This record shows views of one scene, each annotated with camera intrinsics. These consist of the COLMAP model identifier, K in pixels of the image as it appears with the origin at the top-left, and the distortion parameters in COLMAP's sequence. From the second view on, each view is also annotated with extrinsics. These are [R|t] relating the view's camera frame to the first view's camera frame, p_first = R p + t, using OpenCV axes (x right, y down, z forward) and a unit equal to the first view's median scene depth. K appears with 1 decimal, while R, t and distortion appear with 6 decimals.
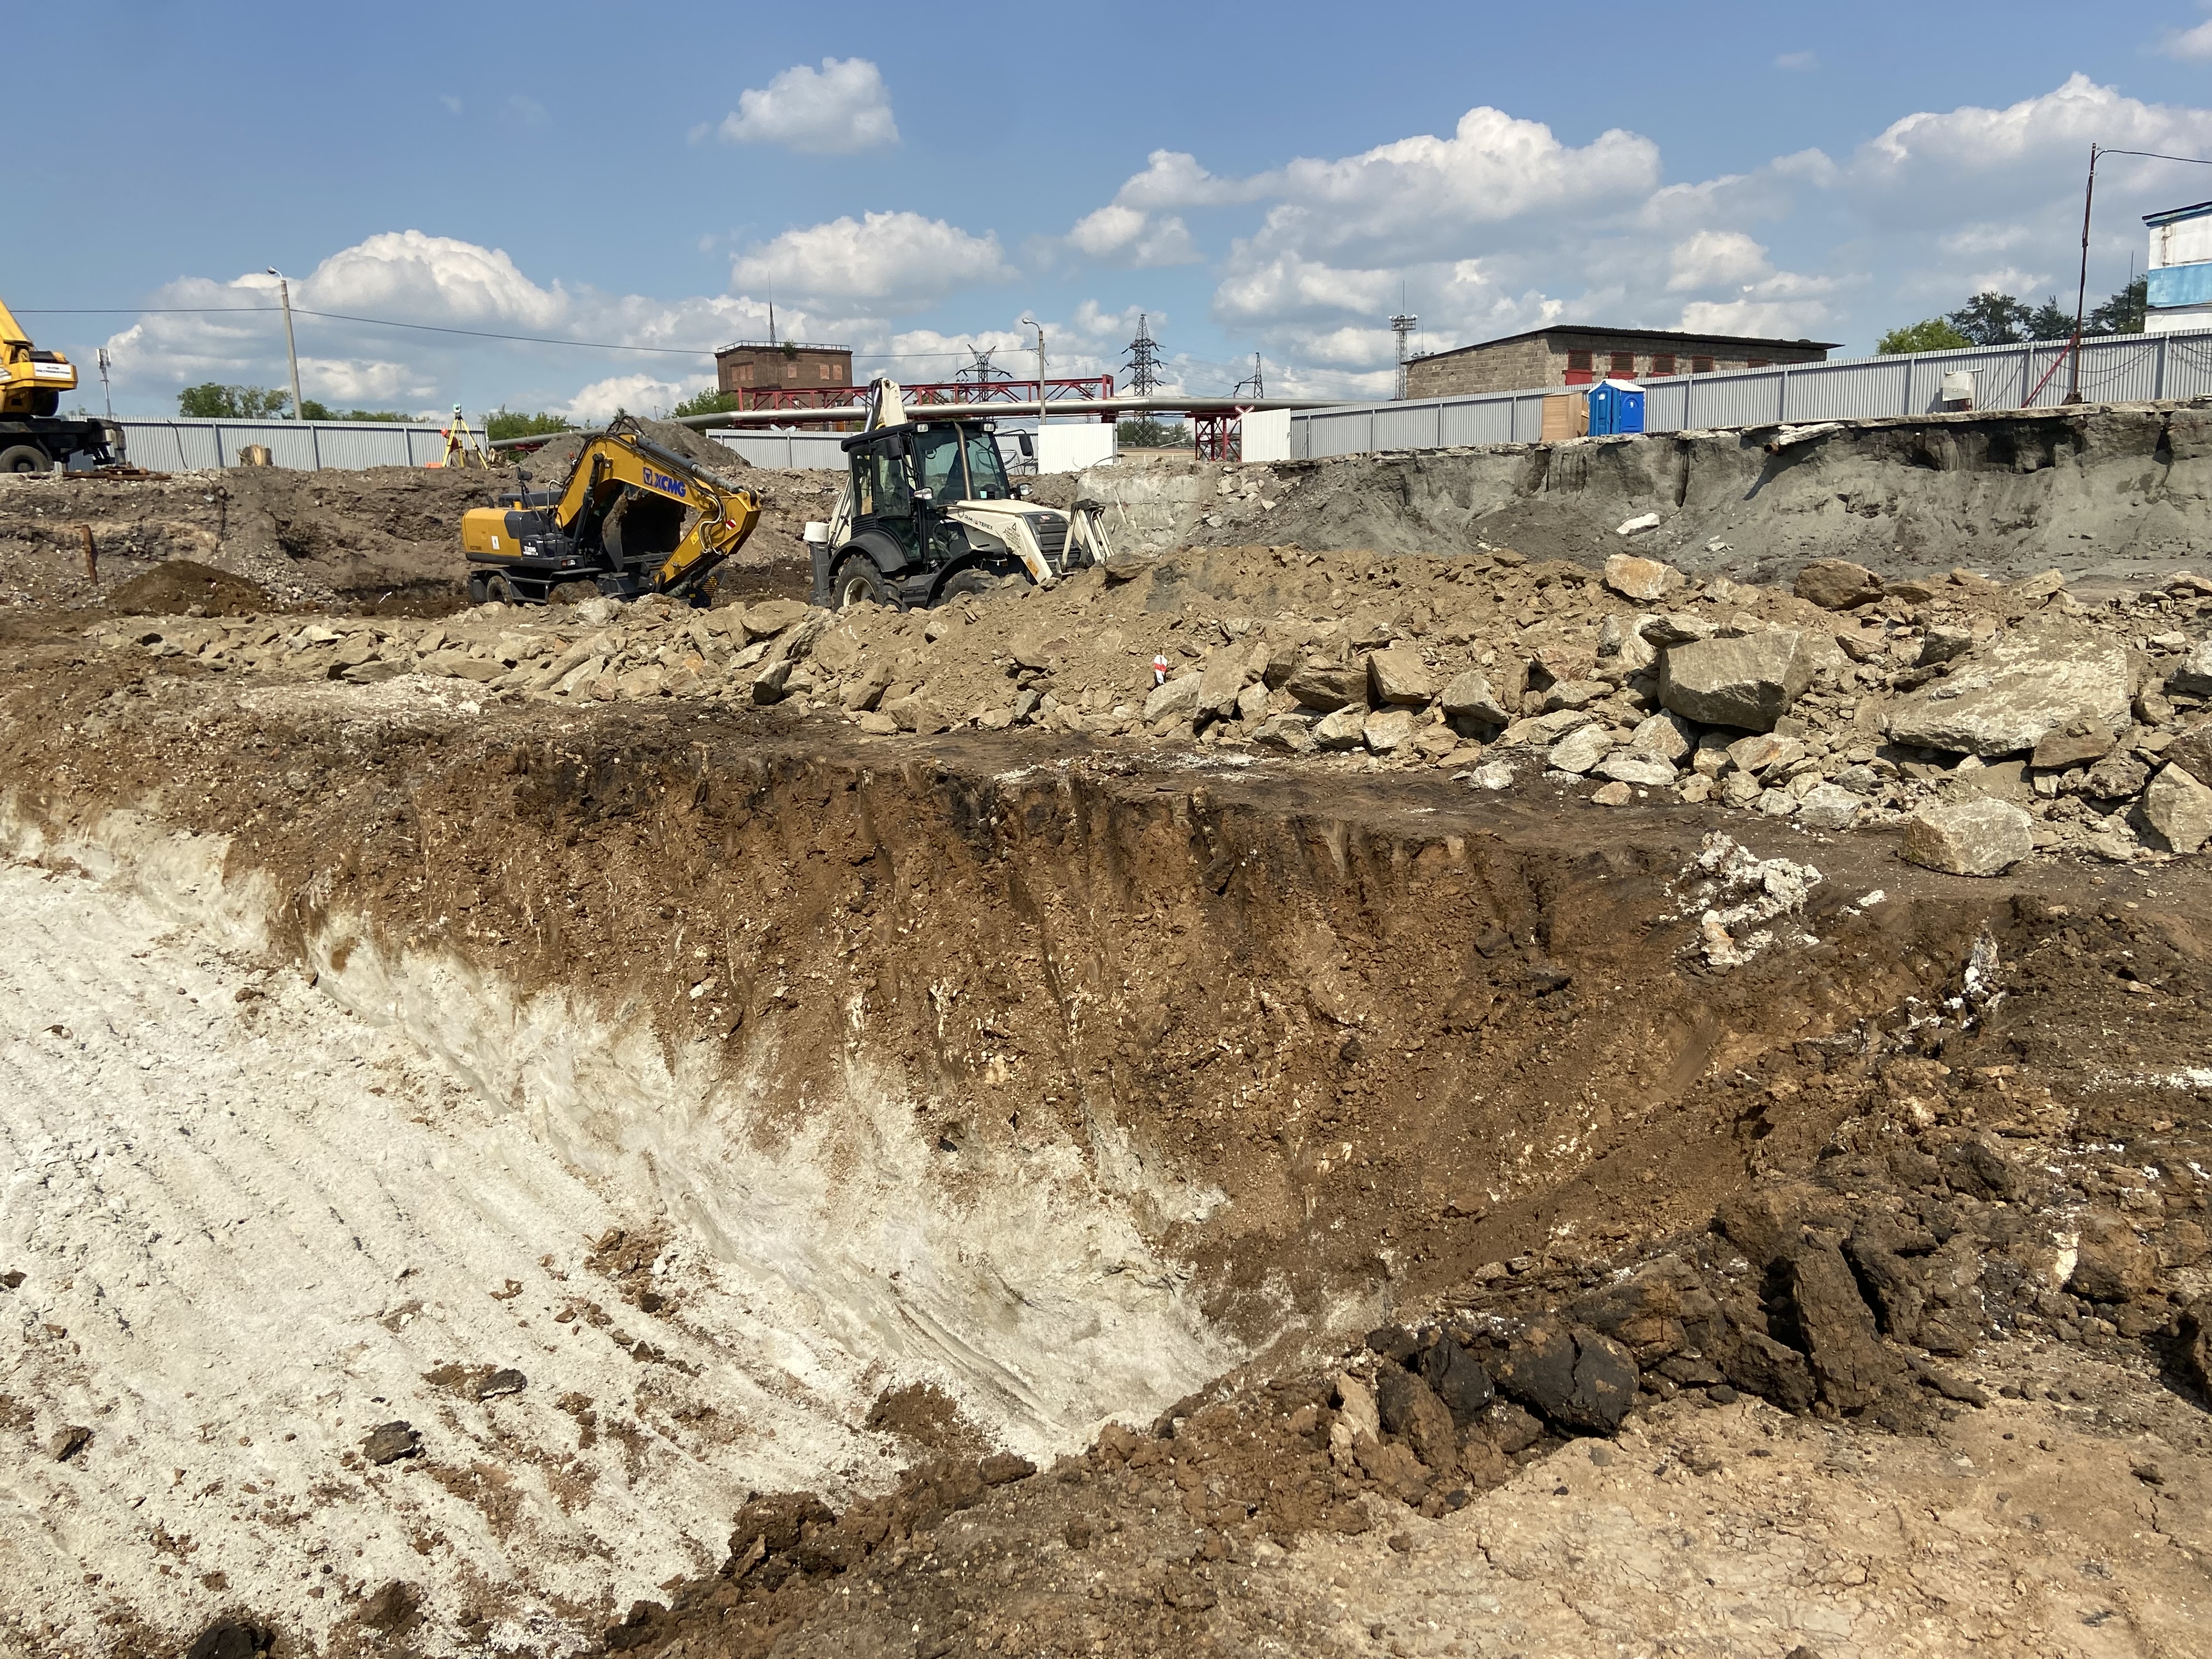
lens RADIAL K [[1756.1, 0, 1089.0], [0, 1756.1, 819.2], [0, 0, 1]] dist [0.128247, -0.156233]
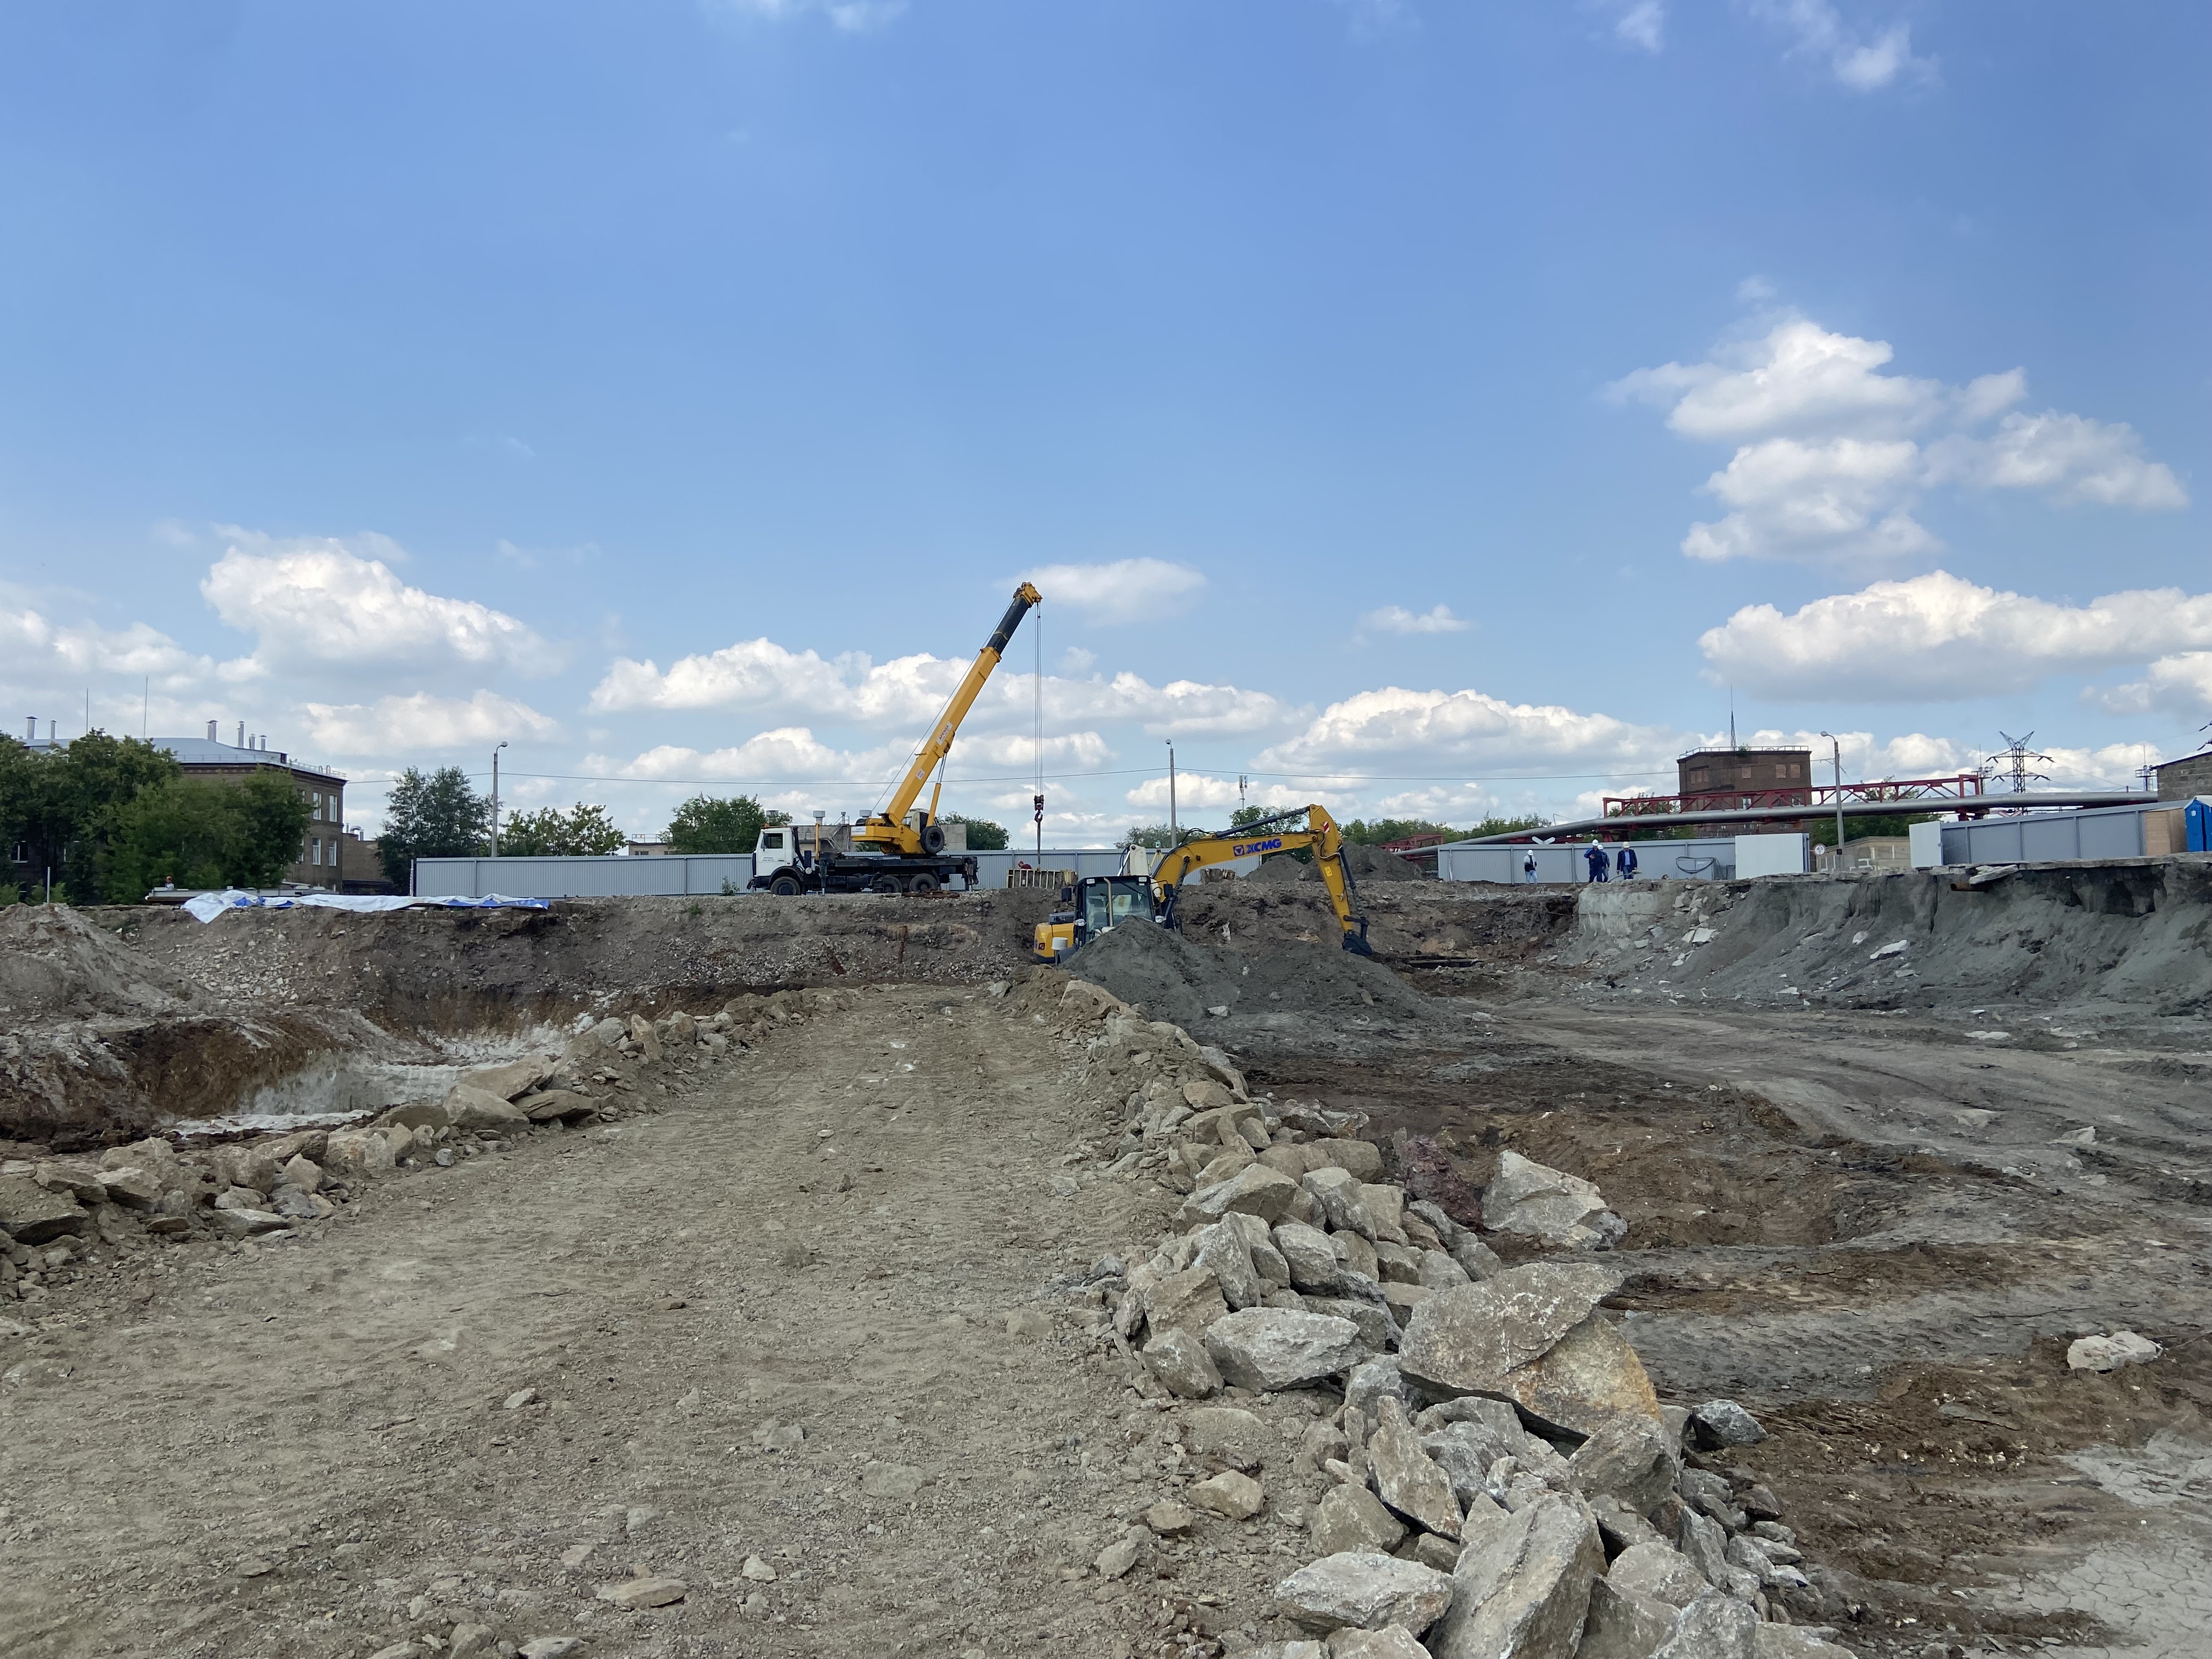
lens RADIAL K [[1658.4, 0, 1101.6], [0, 1658.4, 798.1], [0, 0, 1]] dist [0.127576, -0.154708]
pose [[0.820796, -0.028159, -0.570526, 0.489135], [-0.101823, 0.975575, -0.194641, -0.003232], [0.562072, 0.217853, 0.797881, -0.127861]]
